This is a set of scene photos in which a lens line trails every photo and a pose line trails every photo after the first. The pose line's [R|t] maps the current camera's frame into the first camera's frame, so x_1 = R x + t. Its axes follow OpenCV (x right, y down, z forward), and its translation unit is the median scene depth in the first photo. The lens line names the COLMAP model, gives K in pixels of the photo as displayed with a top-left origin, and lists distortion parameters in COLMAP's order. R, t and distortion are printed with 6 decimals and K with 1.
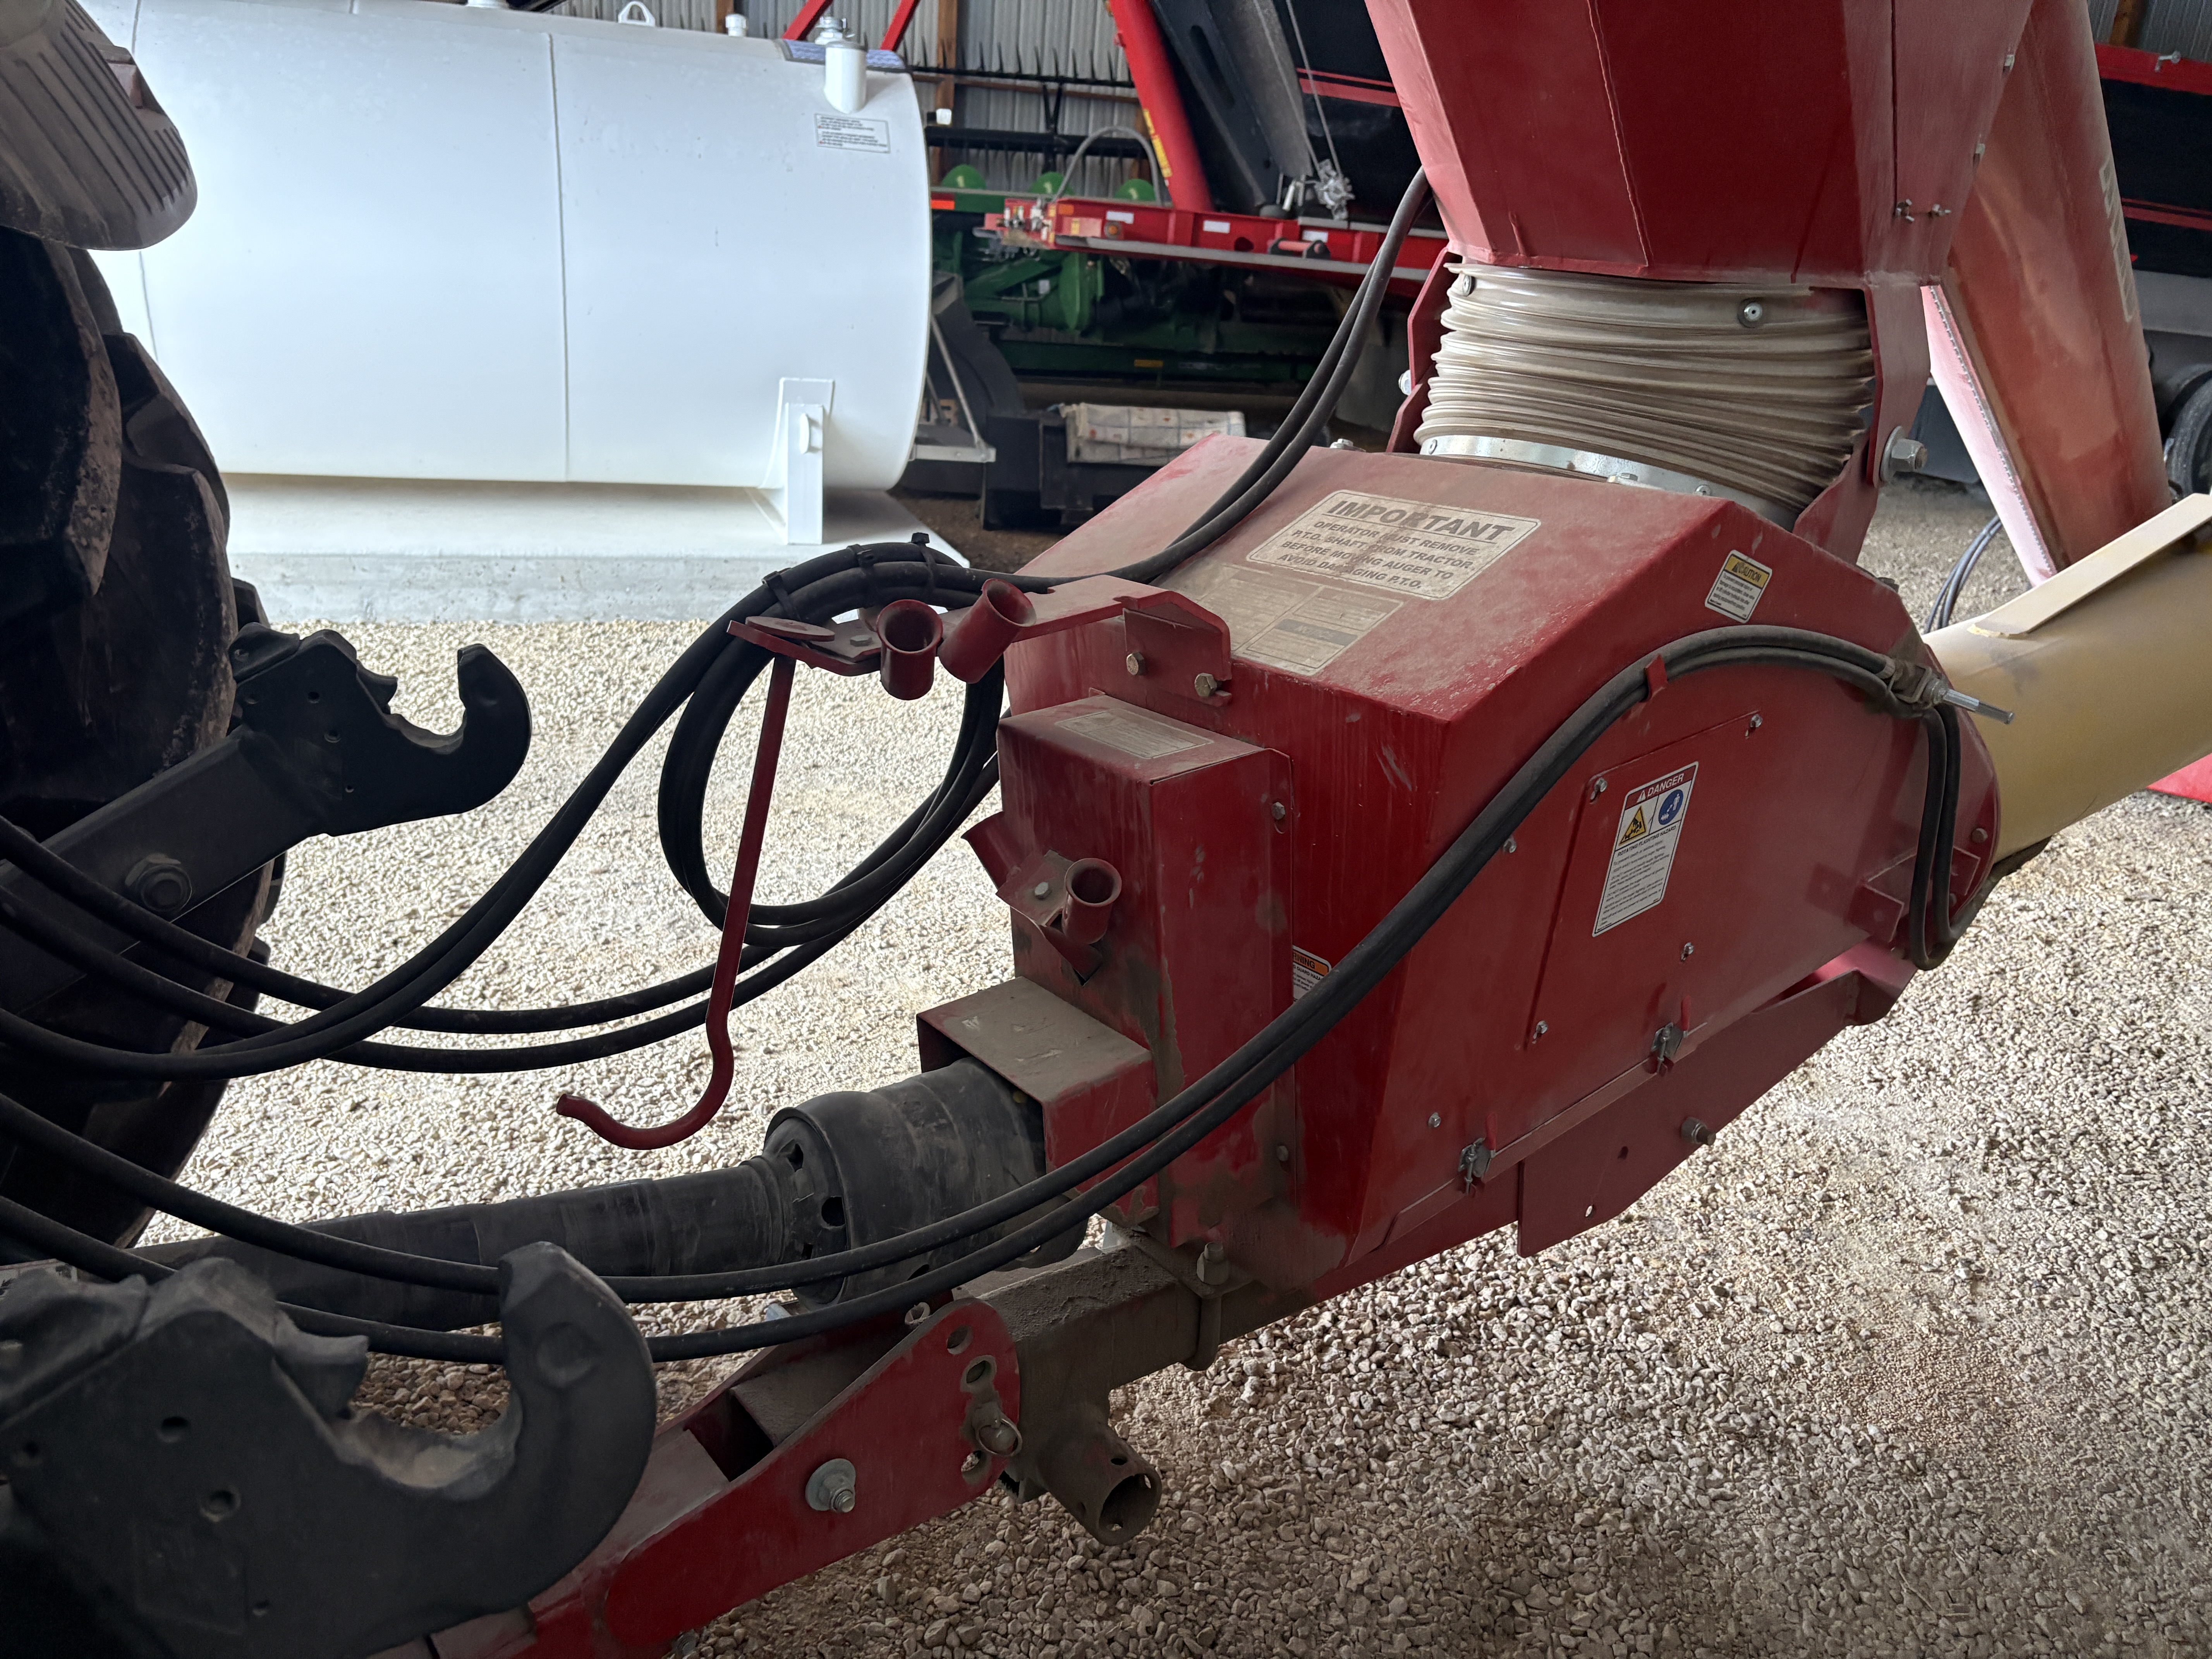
lens RADIAL K [[1609.7, 0, 1106.0], [0, 1609.7, 829.5], [0, 0, 1]] dist [0.050579, -0.038274]
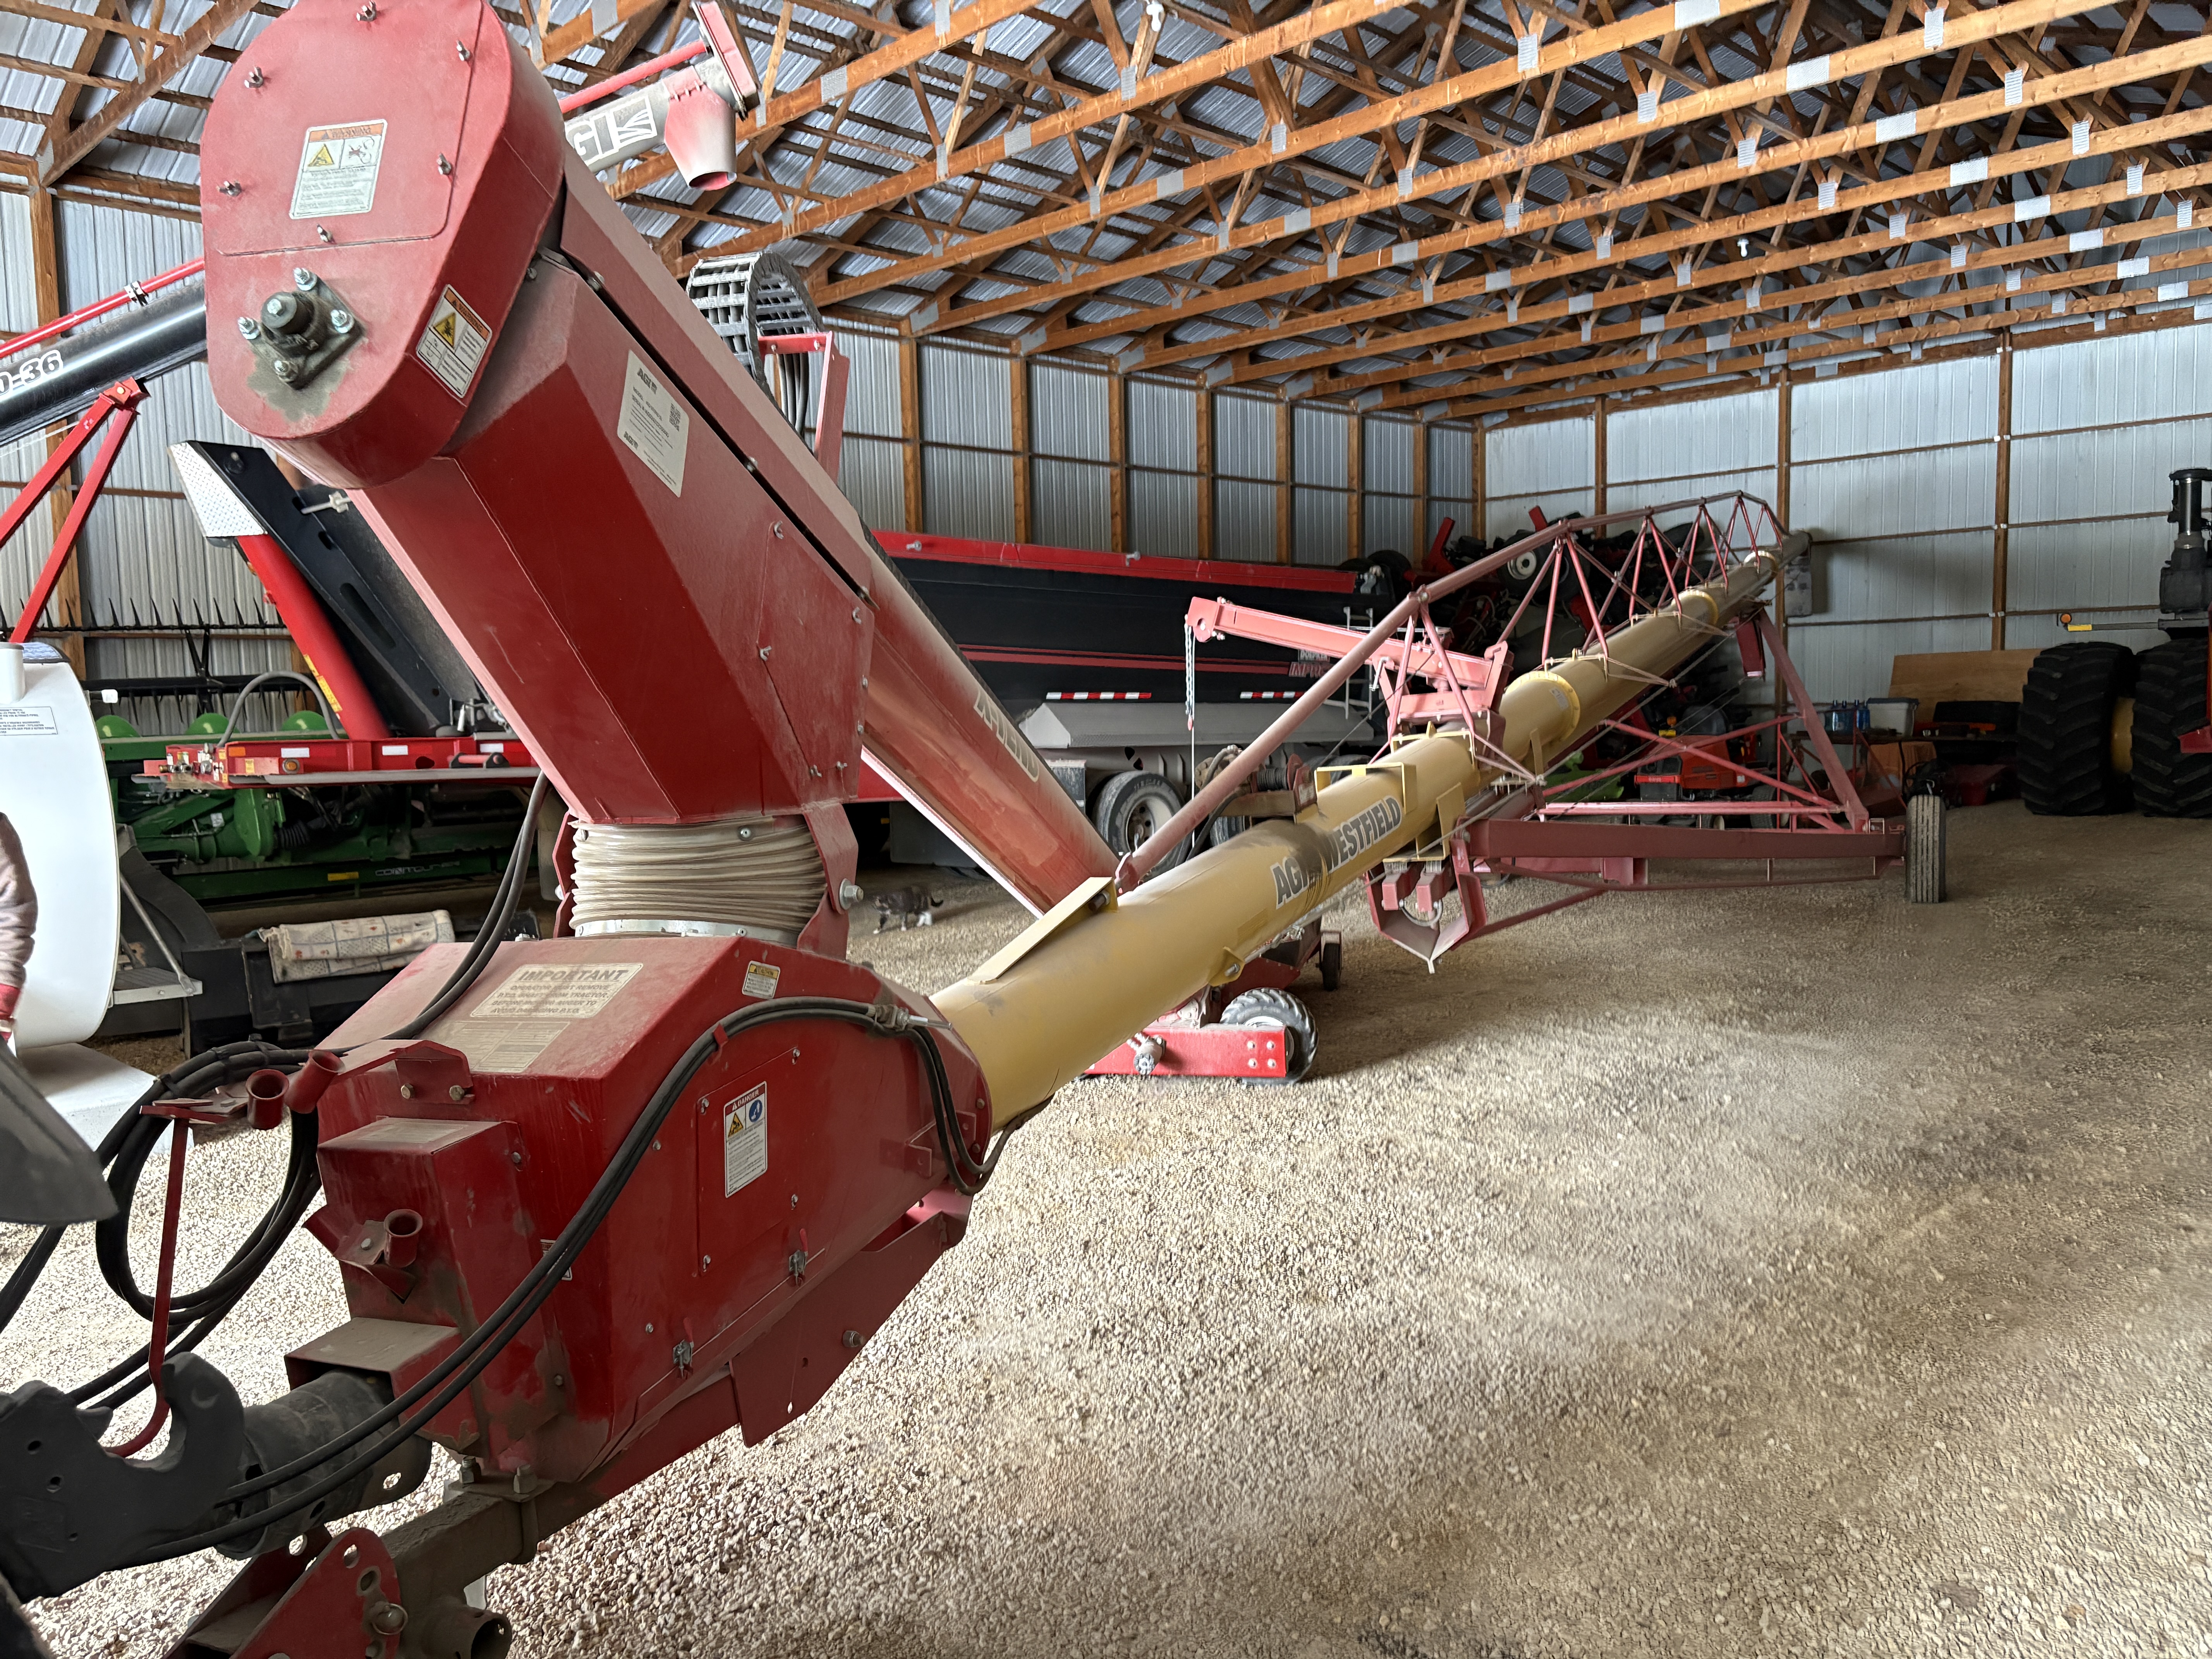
lens RADIAL K [[1626.8, 0, 1106.0], [0, 1626.8, 829.5], [0, 0, 1]] dist [-0.026825, 0.076666]
pose [[0.882218, -0.131441, 0.452123, -0.041195], [0.248715, 0.945436, -0.210456, 0.103699], [-0.399791, 0.298117, 0.866772, -0.478888]]
